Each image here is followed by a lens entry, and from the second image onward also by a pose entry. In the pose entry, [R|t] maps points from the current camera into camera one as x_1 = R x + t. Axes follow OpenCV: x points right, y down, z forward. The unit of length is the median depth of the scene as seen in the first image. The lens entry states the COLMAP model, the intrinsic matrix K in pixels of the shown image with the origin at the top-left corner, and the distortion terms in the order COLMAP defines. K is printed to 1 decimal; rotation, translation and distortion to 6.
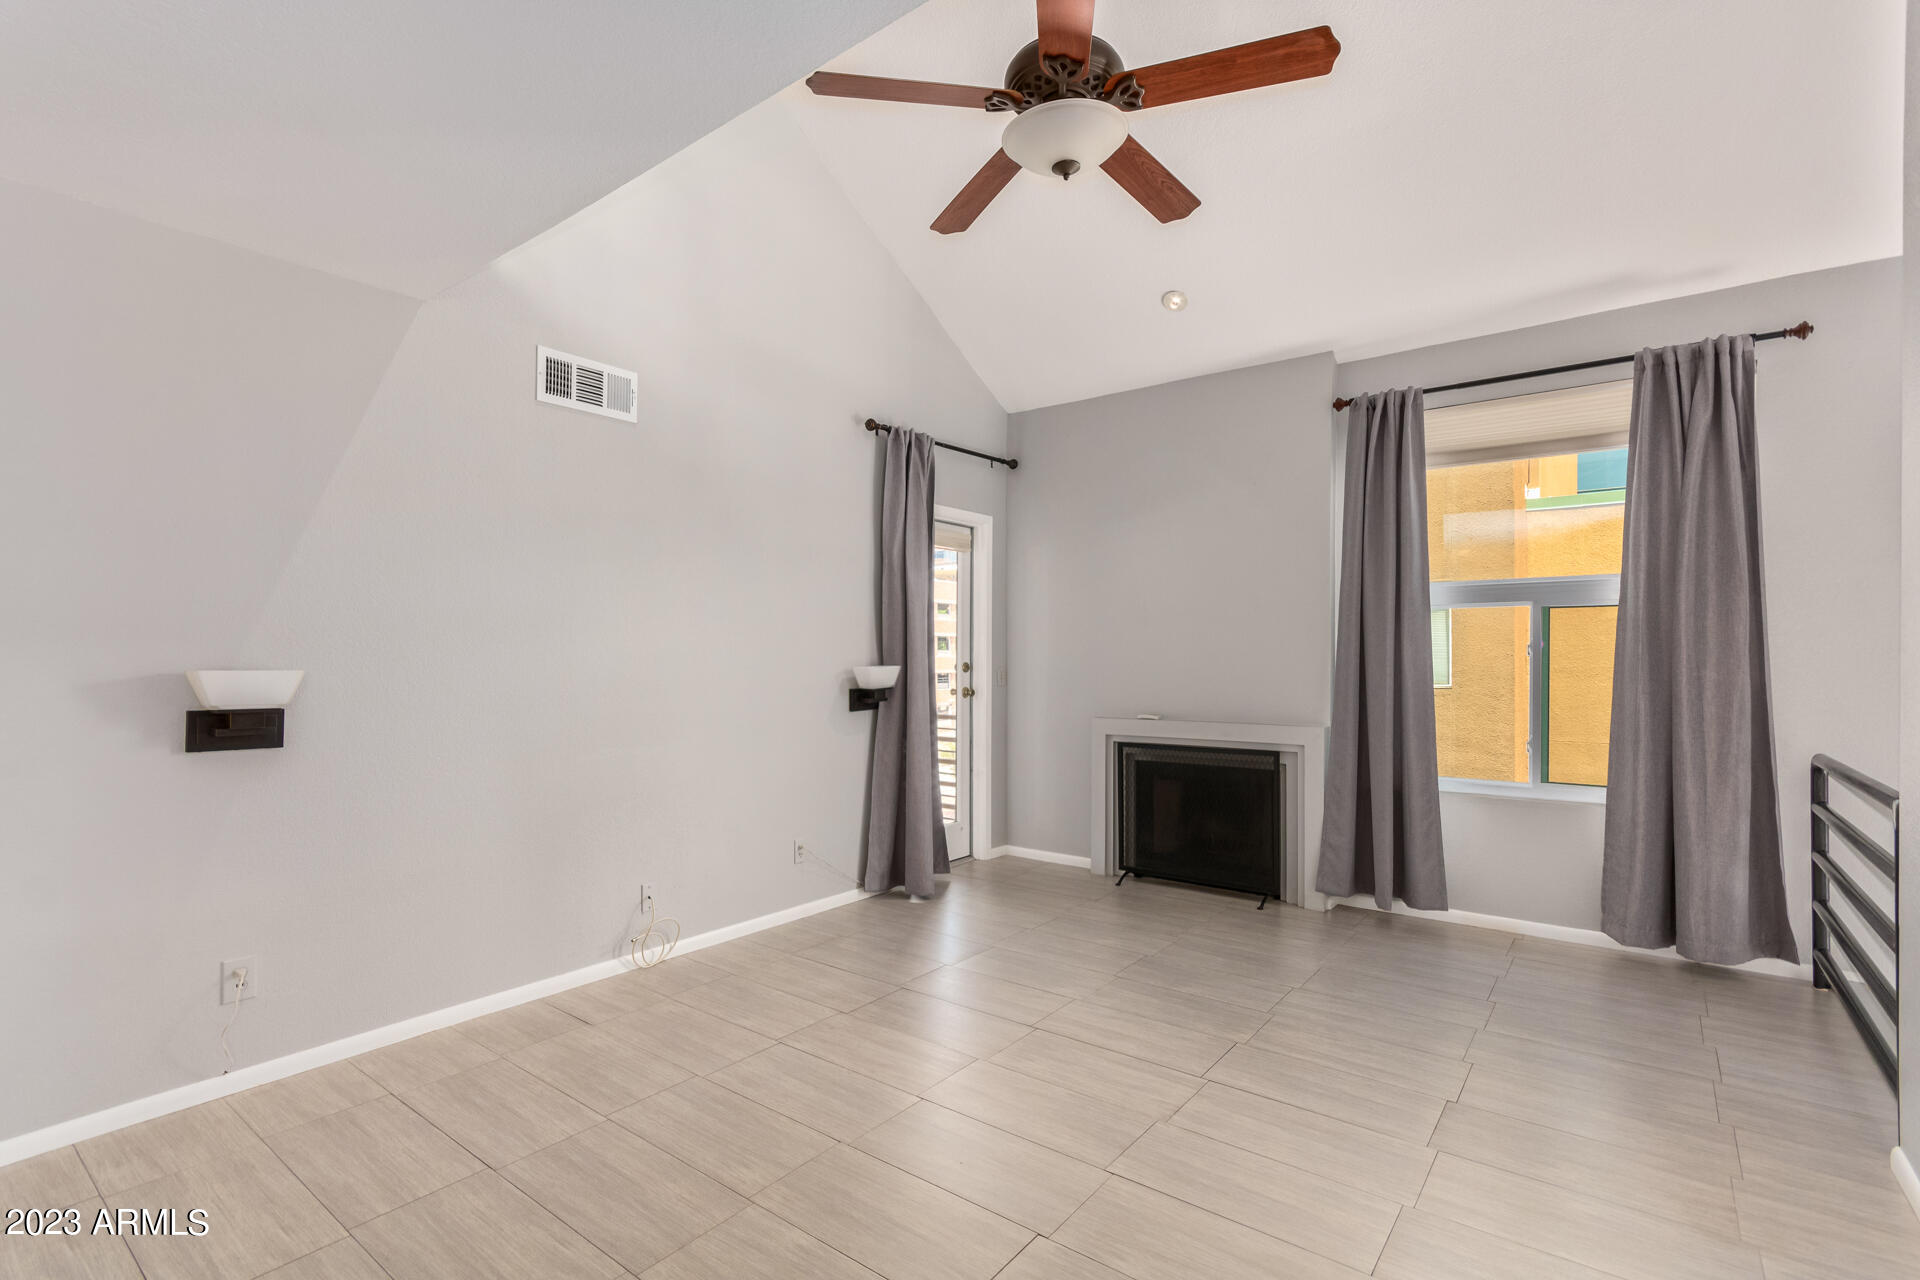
lens RADIAL K [[885.1, 0, 961.0], [0, 885.1, 655.2], [0, 0, 1]] dist [0.000878, -0.000968]
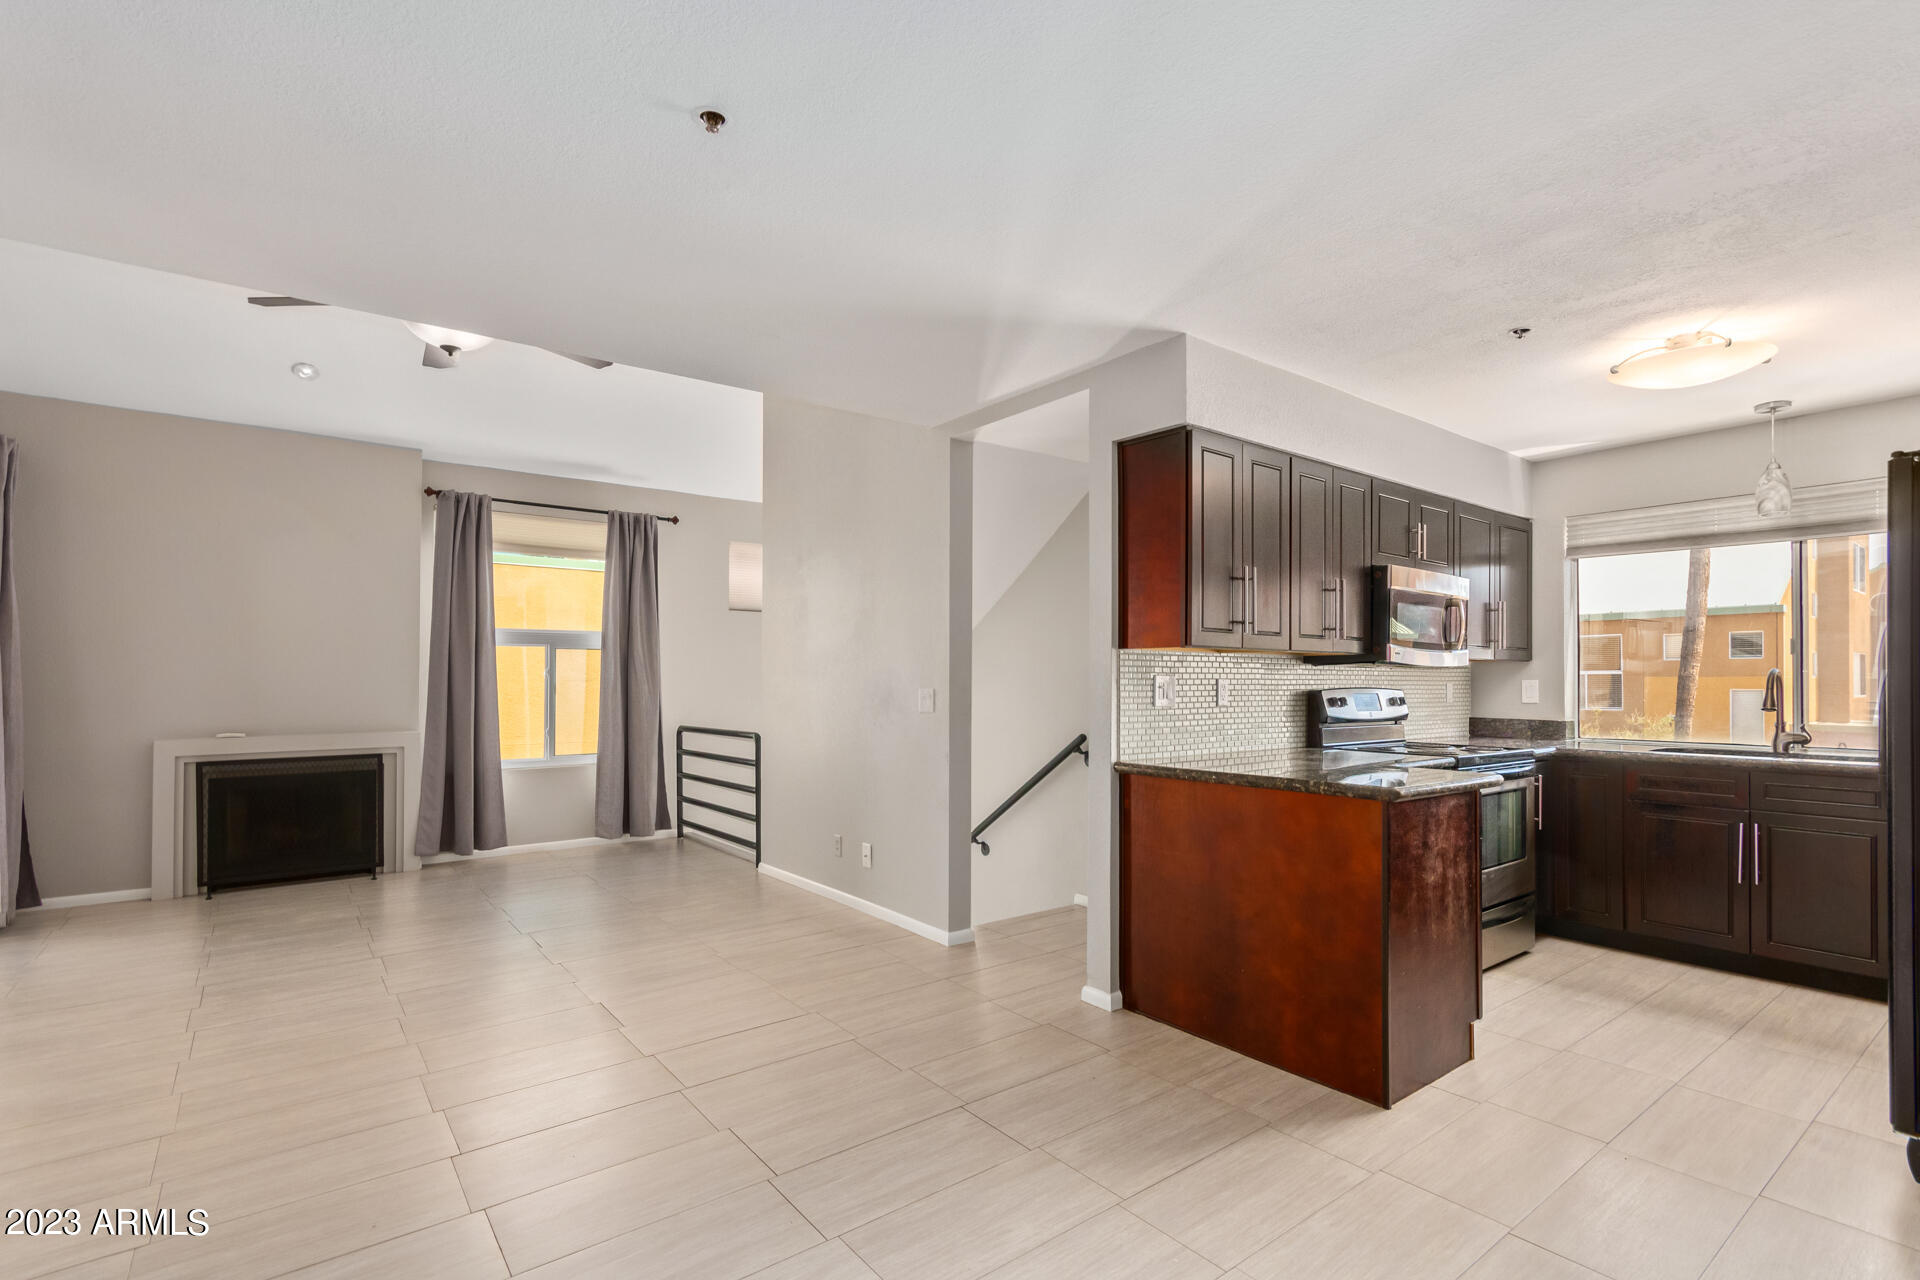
lens RADIAL K [[896.2, 0, 955.2], [0, 896.2, 672.6], [0, 0, 1]] dist [0.006454, -0.000228]
pose [[0.255589, 0.008798, 0.966746, -0.757314], [0.001906, 0.999952, -0.009604, 0.007696], [-0.966784, 0.004297, 0.255560, -0.134545]]
